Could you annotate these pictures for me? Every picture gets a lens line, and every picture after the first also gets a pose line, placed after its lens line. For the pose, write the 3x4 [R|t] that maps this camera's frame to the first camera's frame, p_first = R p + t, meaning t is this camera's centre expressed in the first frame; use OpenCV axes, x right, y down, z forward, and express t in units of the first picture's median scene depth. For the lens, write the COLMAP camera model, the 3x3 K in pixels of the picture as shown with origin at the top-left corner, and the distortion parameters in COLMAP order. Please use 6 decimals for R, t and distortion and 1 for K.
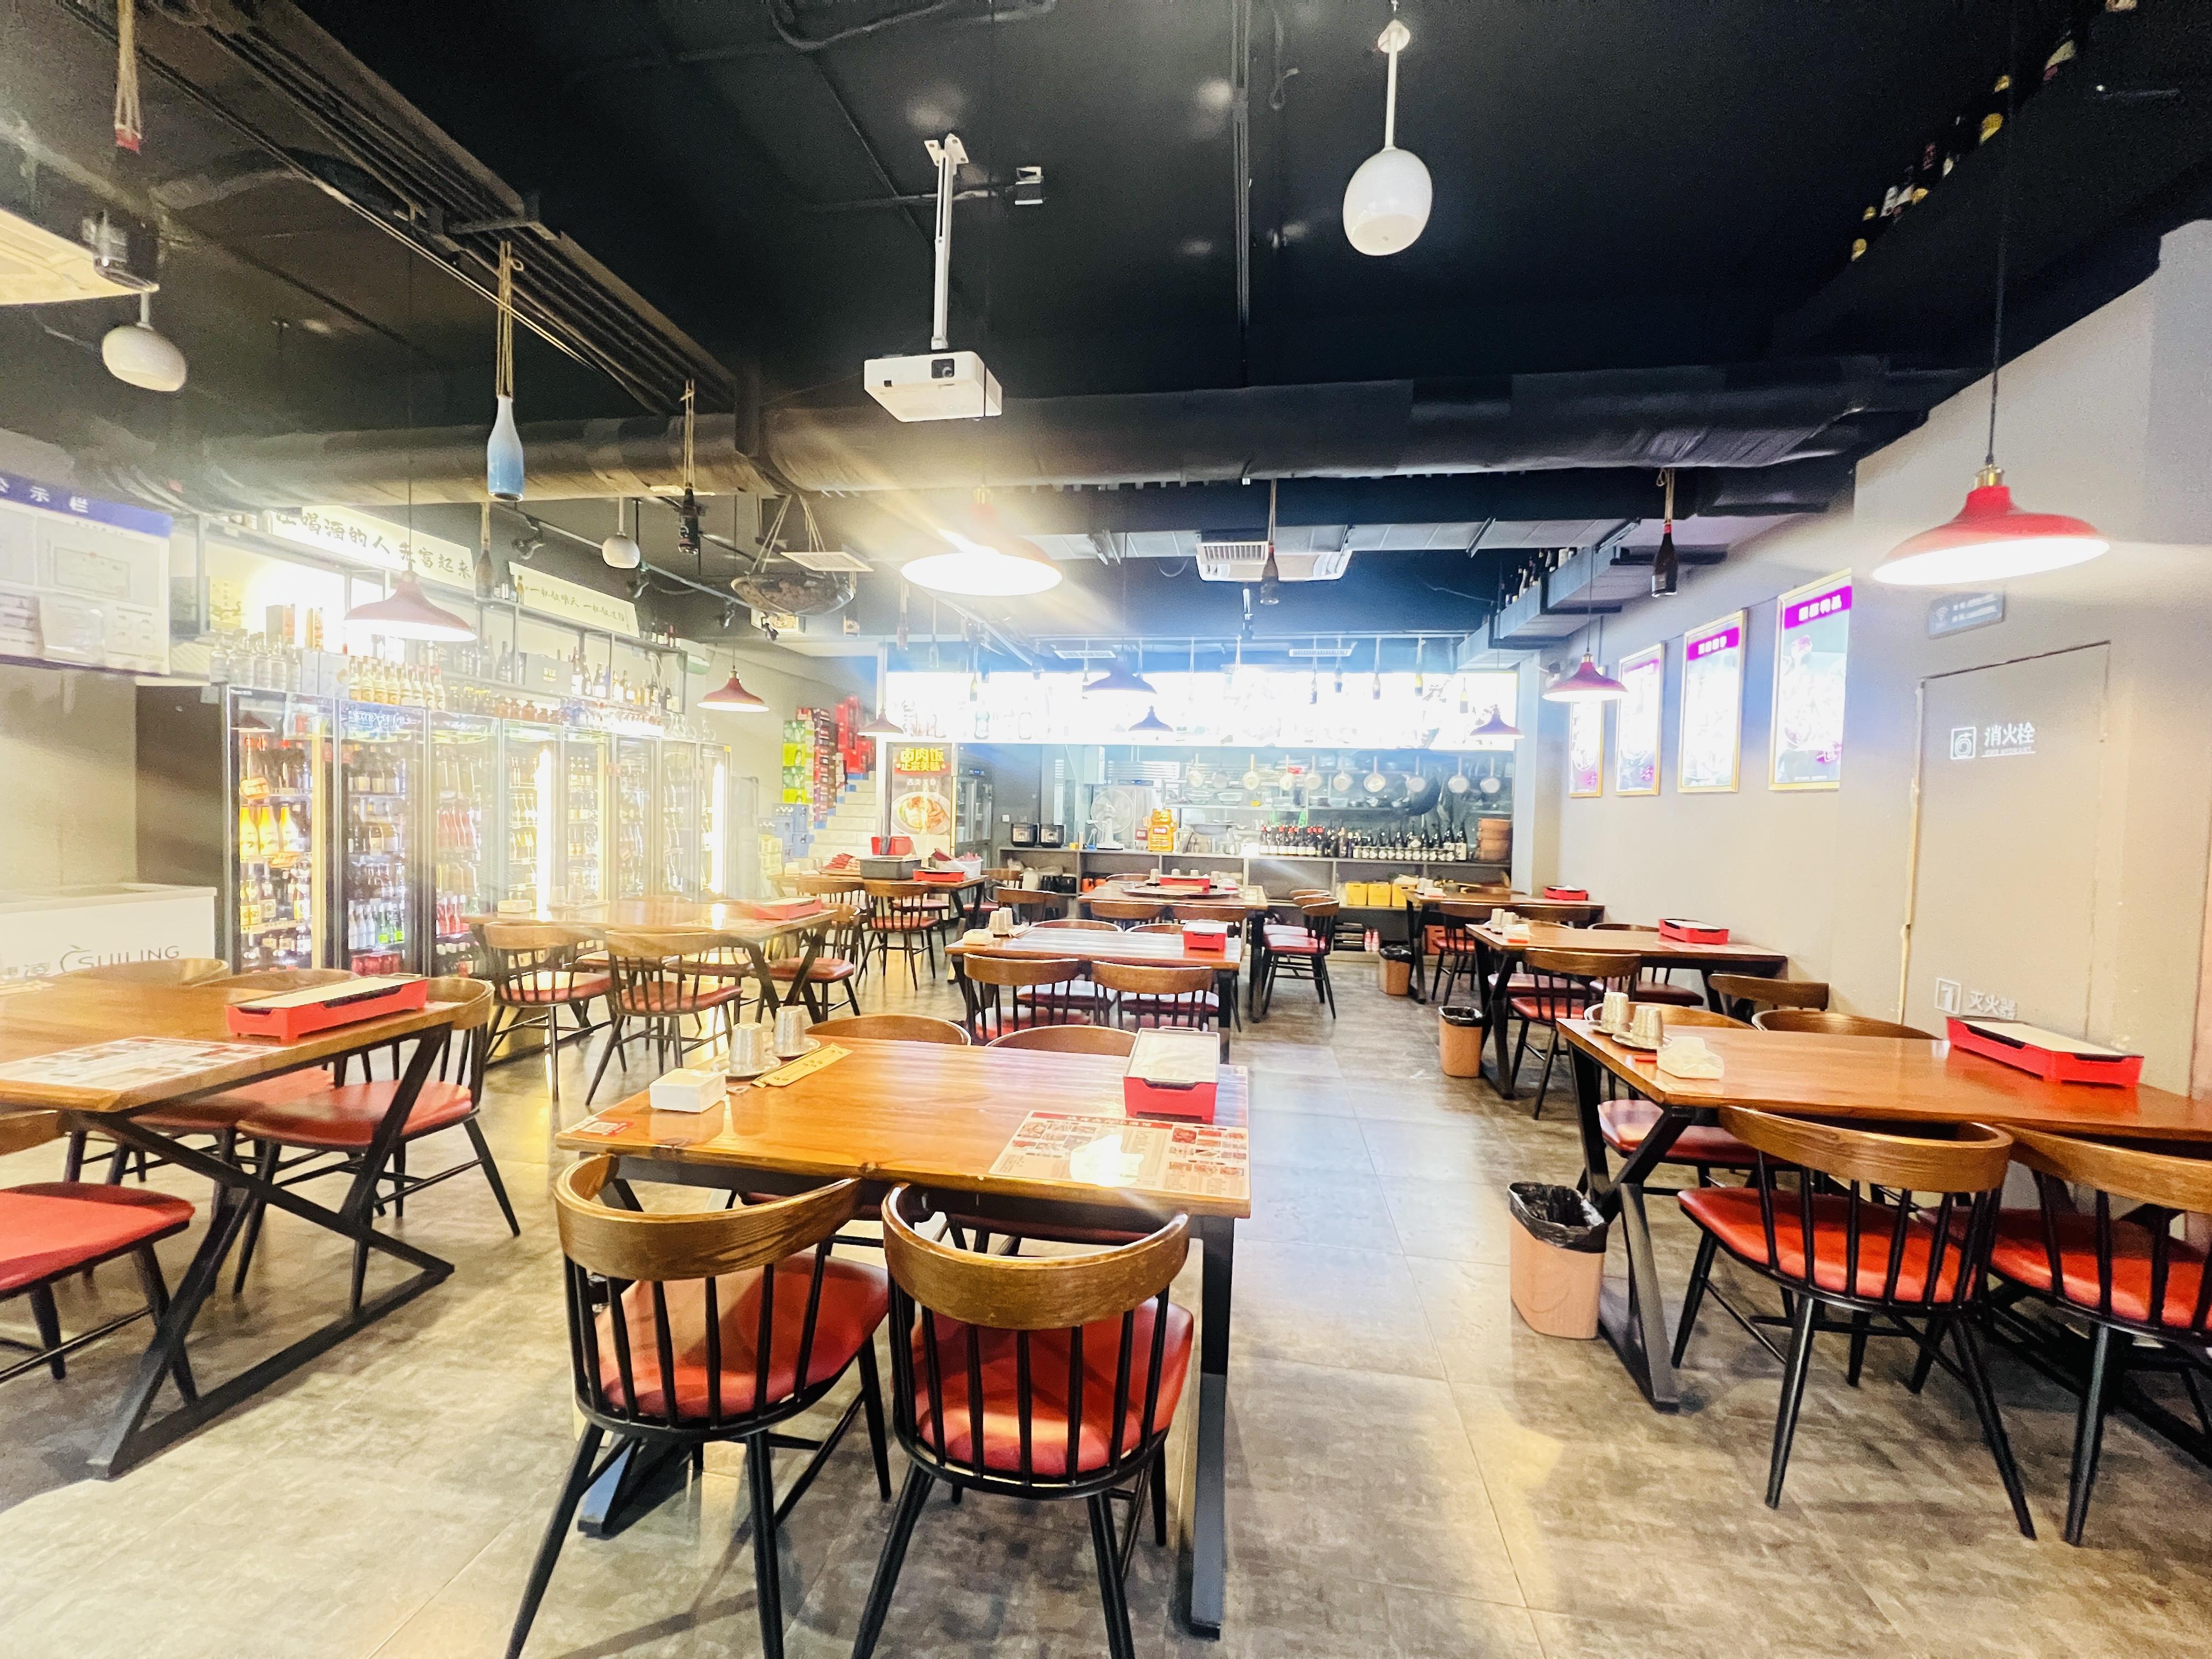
lens RADIAL K [[888.5, 0, 1099.4], [0, 888.5, 833.1], [0, 0, 1]] dist [-0.000768, 0.000439]
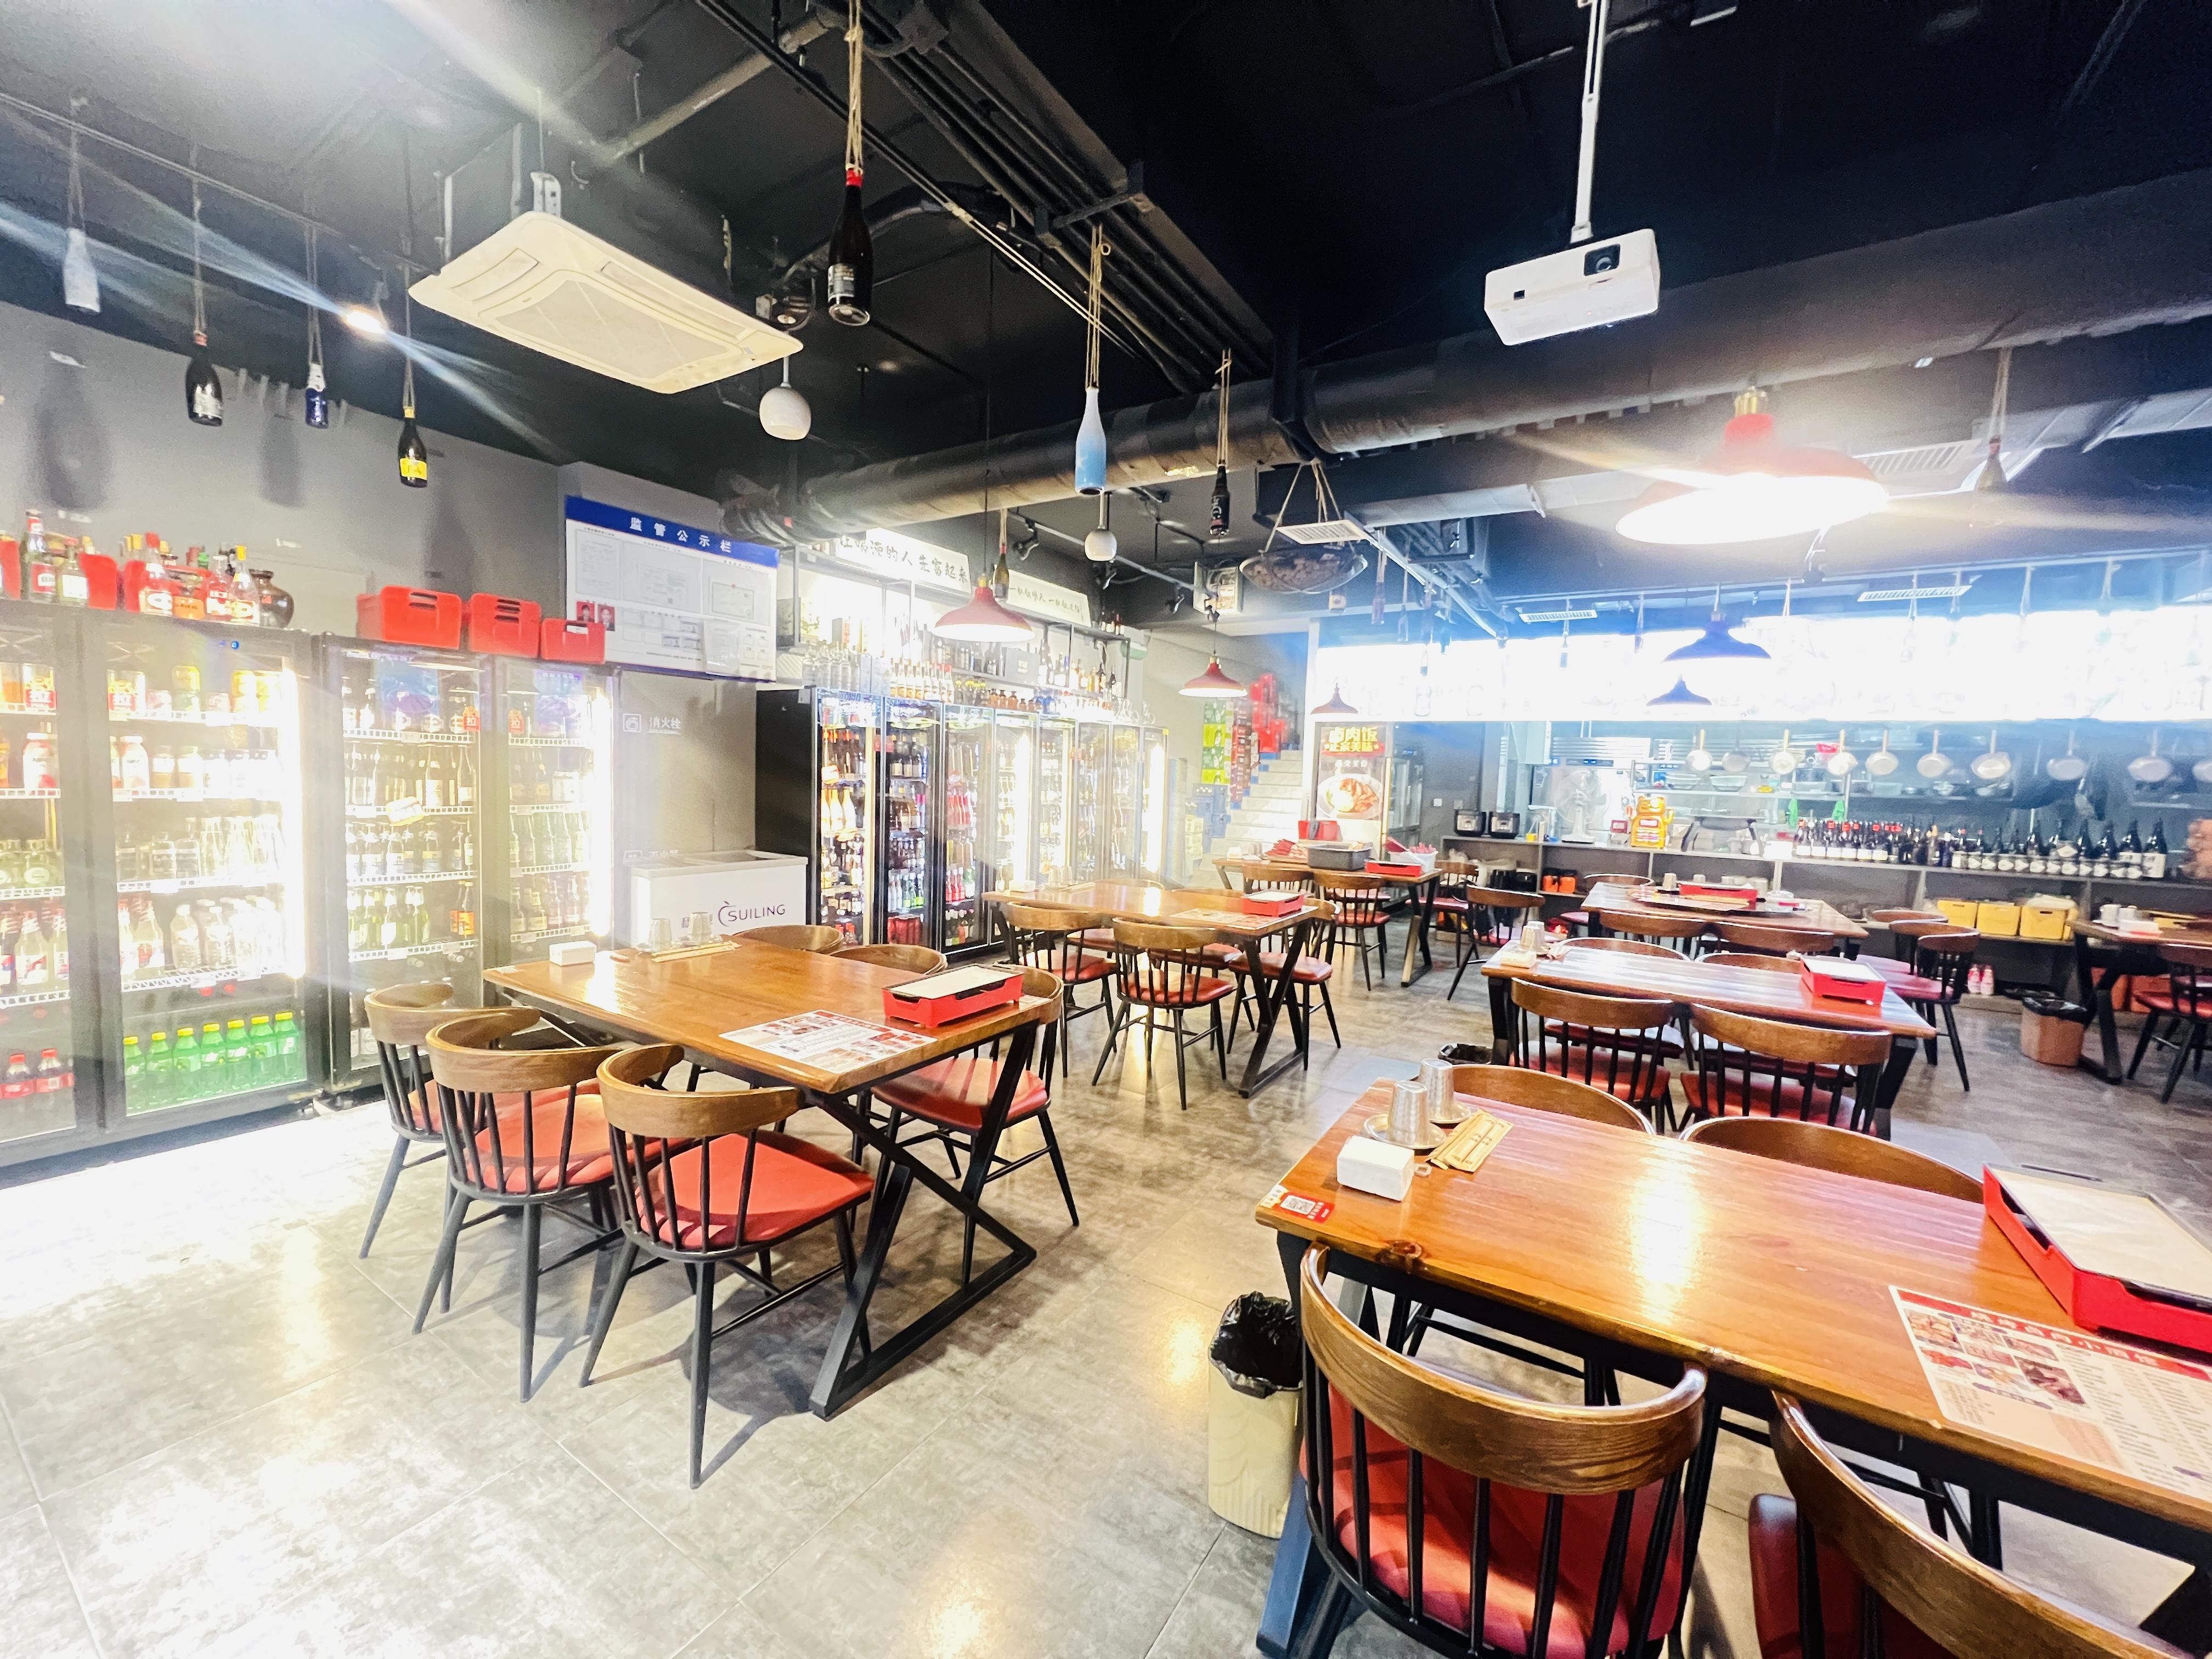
lens RADIAL K [[888.5, 0, 1097.6], [0, 888.5, 833.8], [0, 0, 1]] dist [-0.000768, 0.000439]
pose [[0.916958, 0.033411, -0.397583, -0.140921], [-0.021889, 0.999200, 0.033483, -0.017574], [0.398383, -0.022000, 0.916955, 0.049262]]
